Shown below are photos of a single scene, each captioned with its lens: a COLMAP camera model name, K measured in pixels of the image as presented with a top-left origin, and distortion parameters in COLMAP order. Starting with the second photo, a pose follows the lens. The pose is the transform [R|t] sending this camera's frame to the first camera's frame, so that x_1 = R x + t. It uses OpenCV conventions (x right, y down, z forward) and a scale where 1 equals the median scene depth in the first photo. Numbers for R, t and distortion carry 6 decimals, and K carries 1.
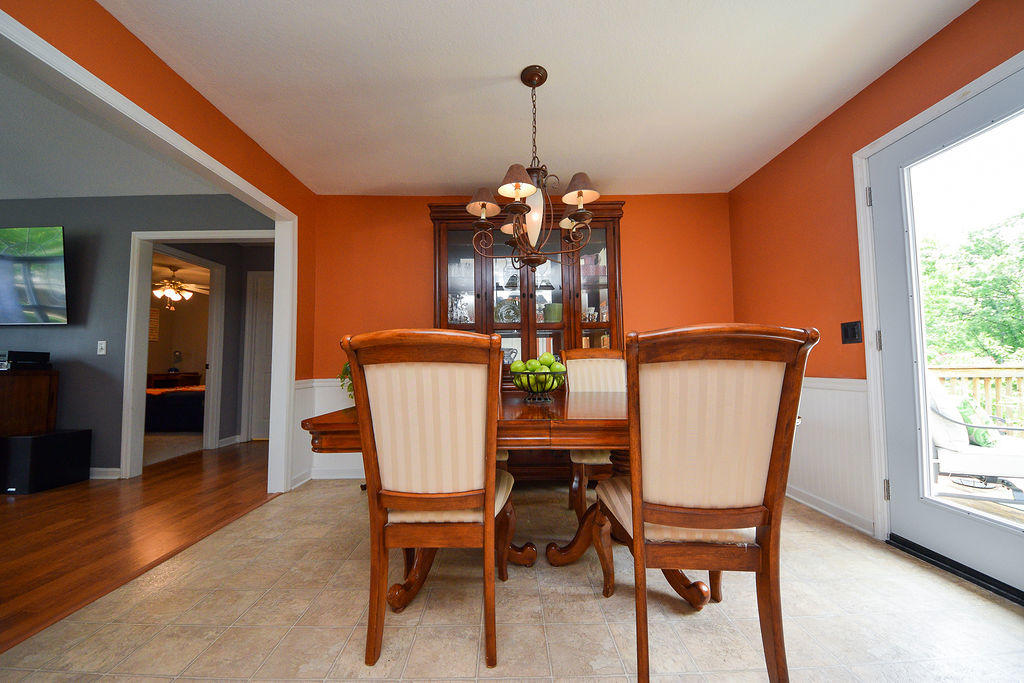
lens RADIAL K [[362.5, 0, 513.2], [0, 362.5, 341.1], [0, 0, 1]] dist [0.031883, -0.020179]
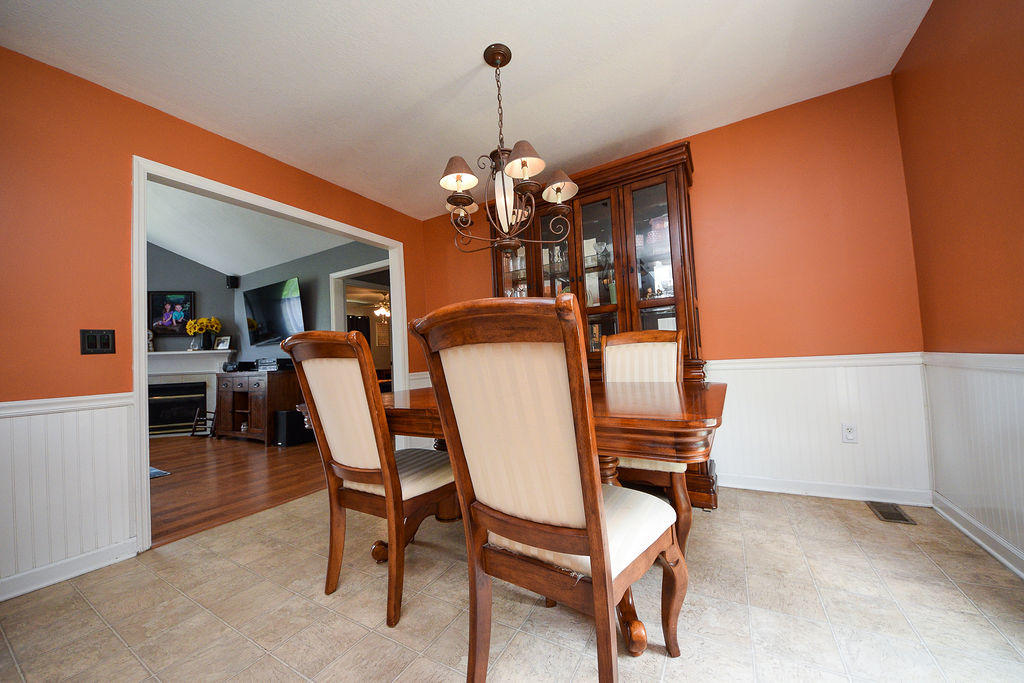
lens RADIAL K [[362.5, 0, 513.2], [0, 362.5, 341.1], [0, 0, 1]] dist [0.031883, -0.020179]
pose [[0.859522, -0.060691, -0.507483, 0.412194], [0.074261, 0.997218, 0.006515, 0.019366], [0.505675, -0.043286, 0.861637, 0.124725]]
